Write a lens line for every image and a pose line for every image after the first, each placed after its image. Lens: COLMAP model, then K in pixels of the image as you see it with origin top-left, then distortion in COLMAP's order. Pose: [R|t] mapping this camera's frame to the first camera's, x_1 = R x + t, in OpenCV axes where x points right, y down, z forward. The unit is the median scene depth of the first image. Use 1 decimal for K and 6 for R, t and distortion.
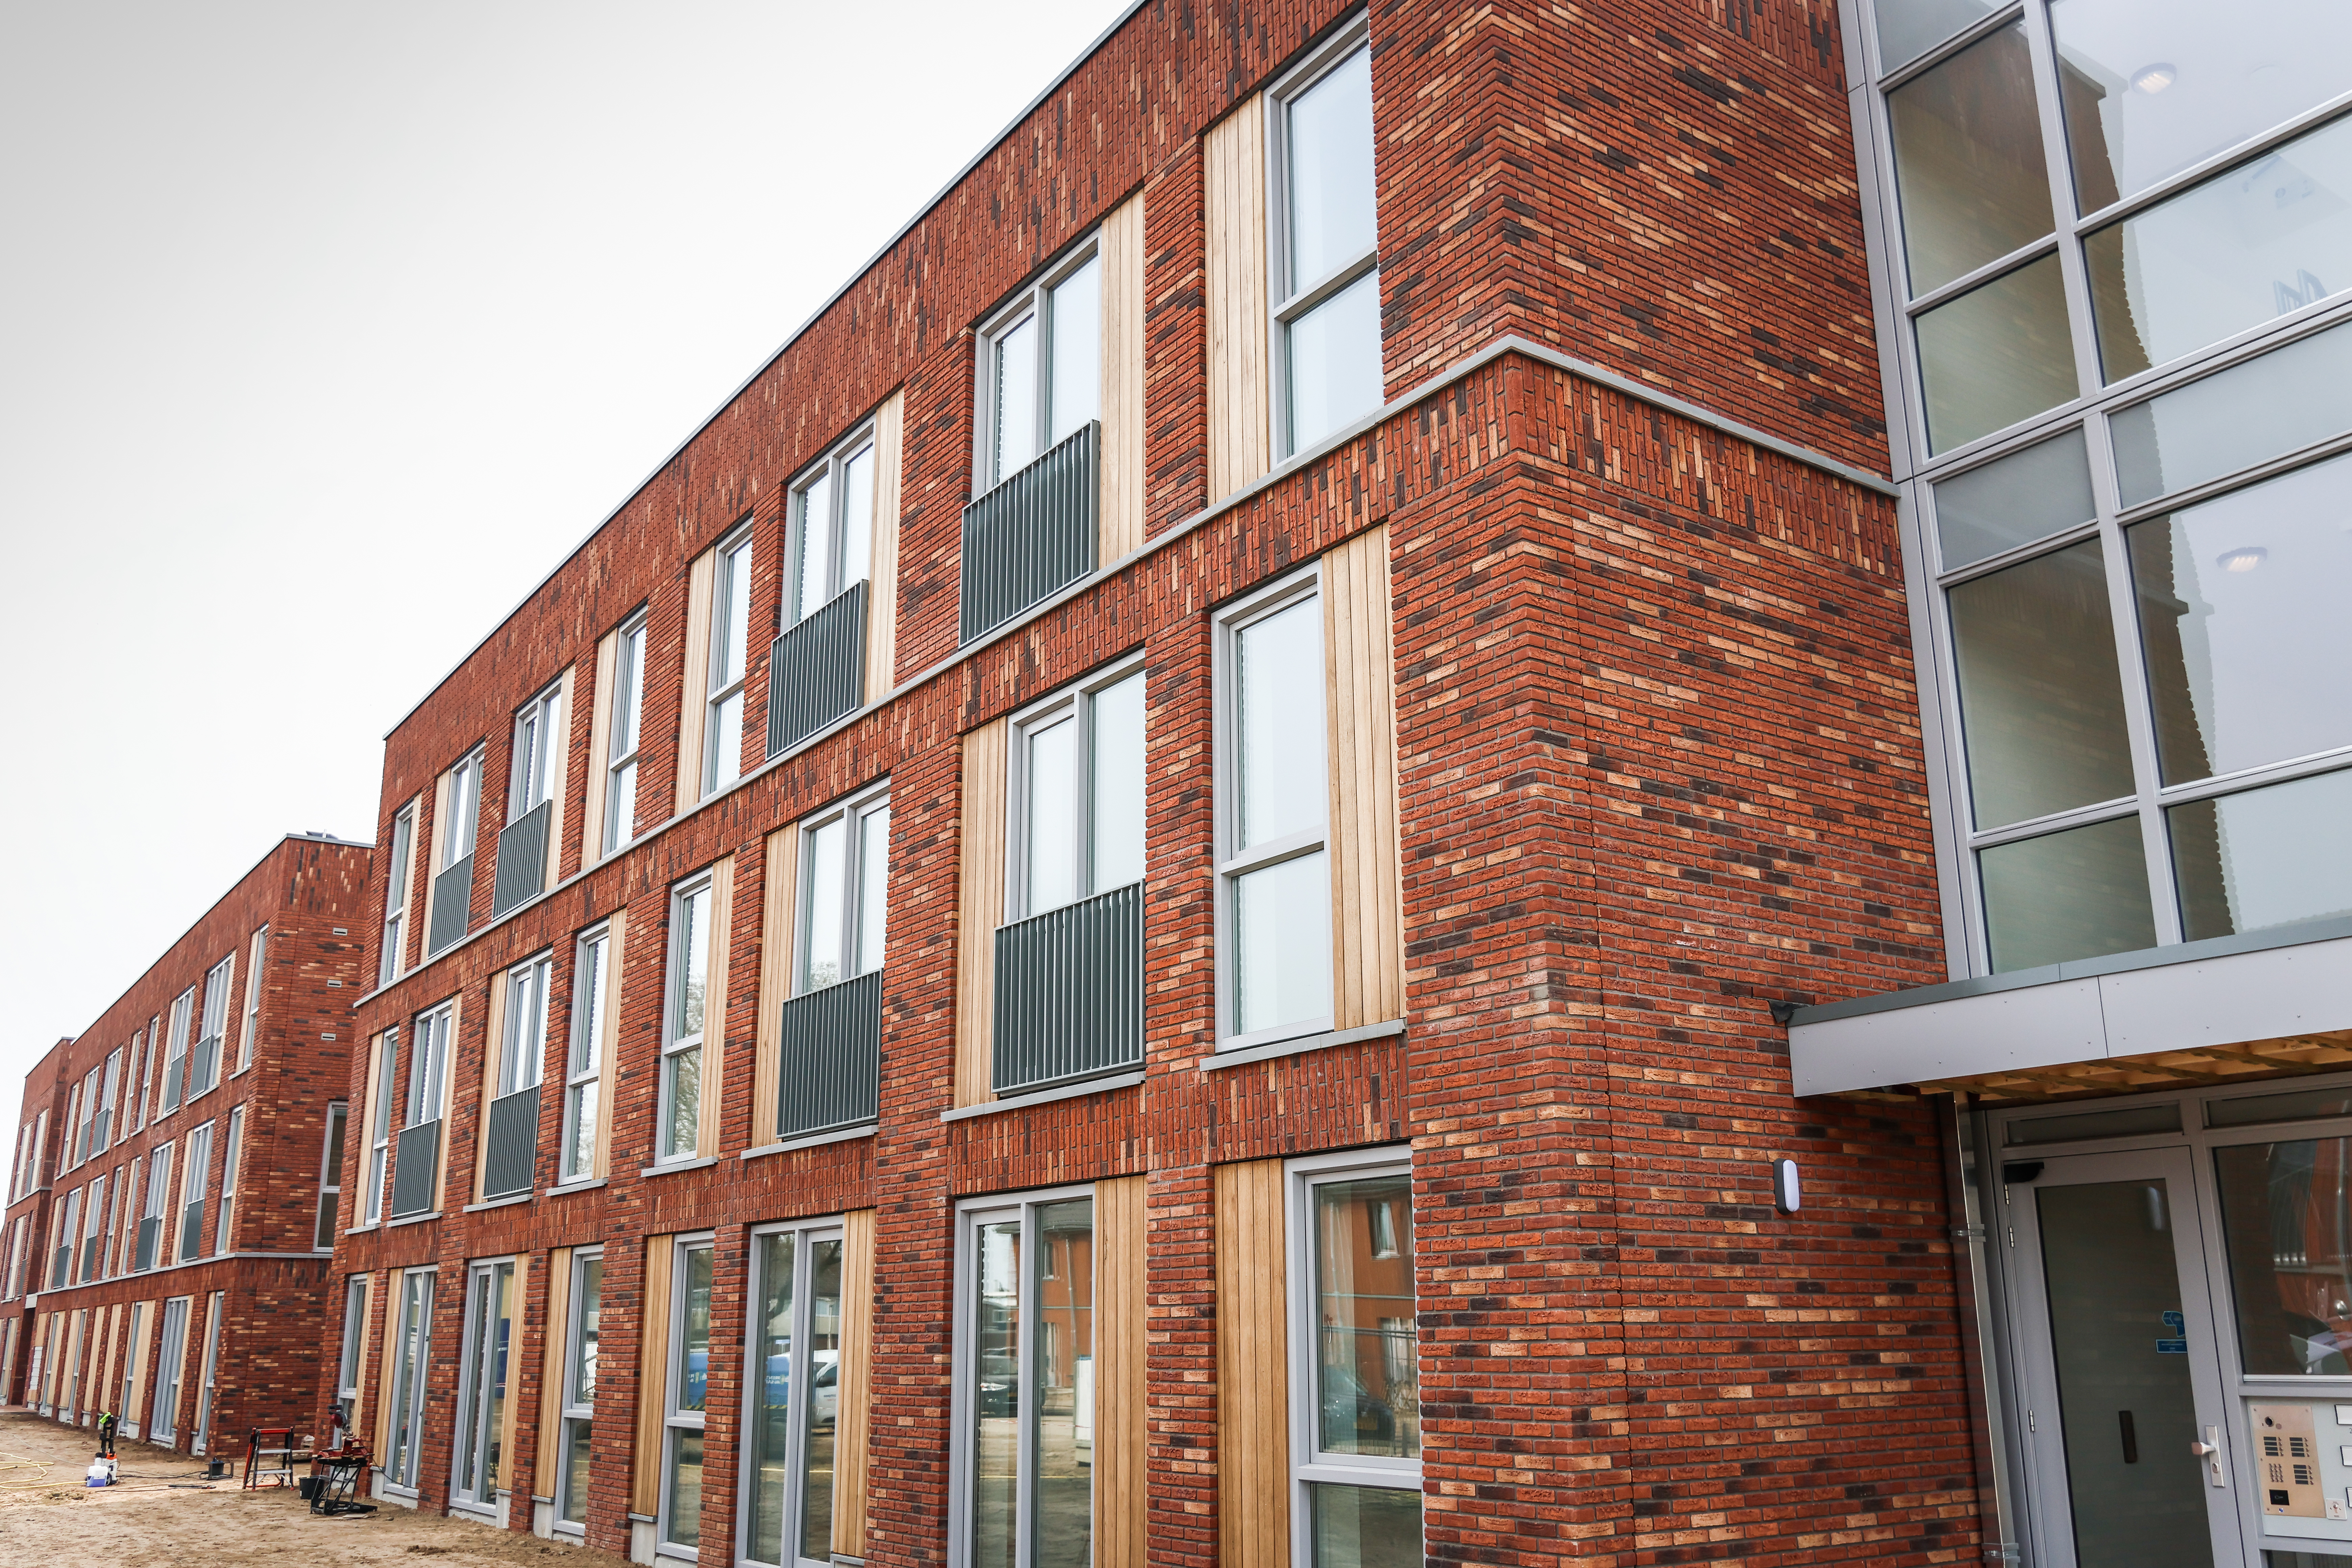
lens RADIAL K [[1946.3, 0, 1176.0], [0, 1946.3, 784.0], [0, 0, 1]] dist [0.003118, 0.000326]
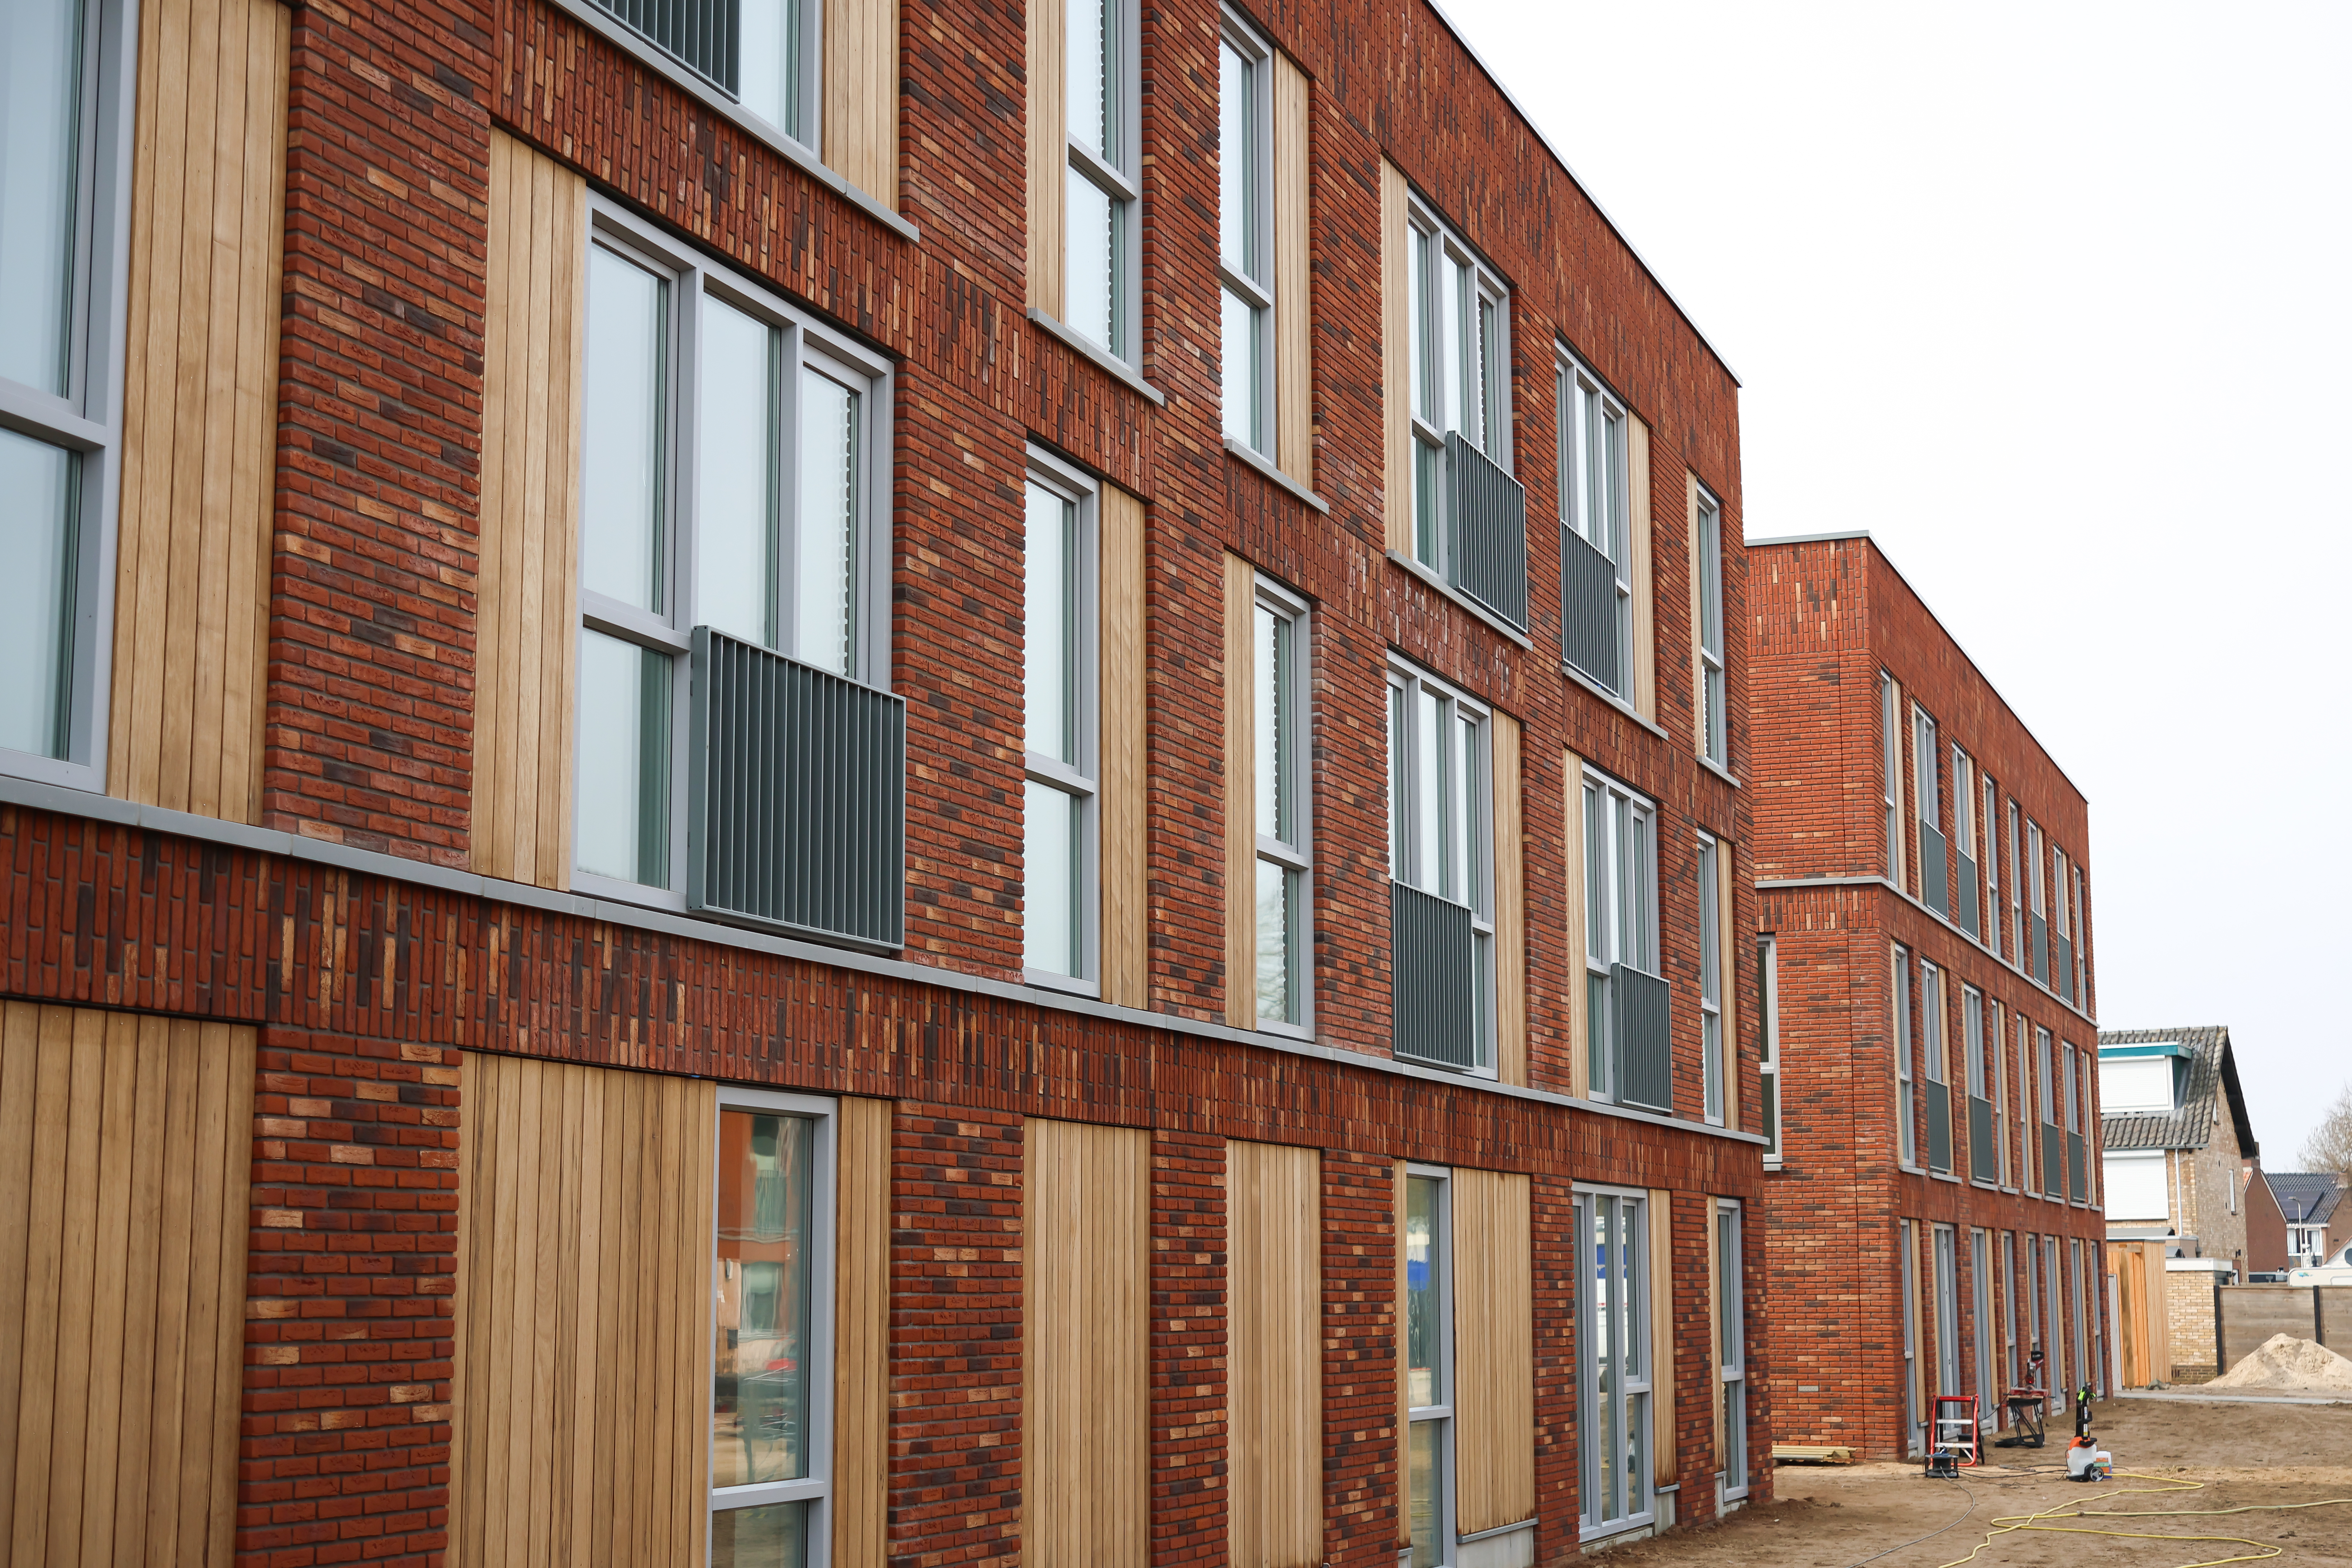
lens RADIAL K [[3478.8, 0, 1176.0], [0, 3478.8, 784.0], [0, 0, 1]] dist [0.011051, 0.005322]
pose [[-0.565911, 0.139704, 0.812544, -1.041241], [-0.207466, 0.929696, -0.304340, 0.419605], [-0.797936, -0.340805, -0.497142, 1.449158]]
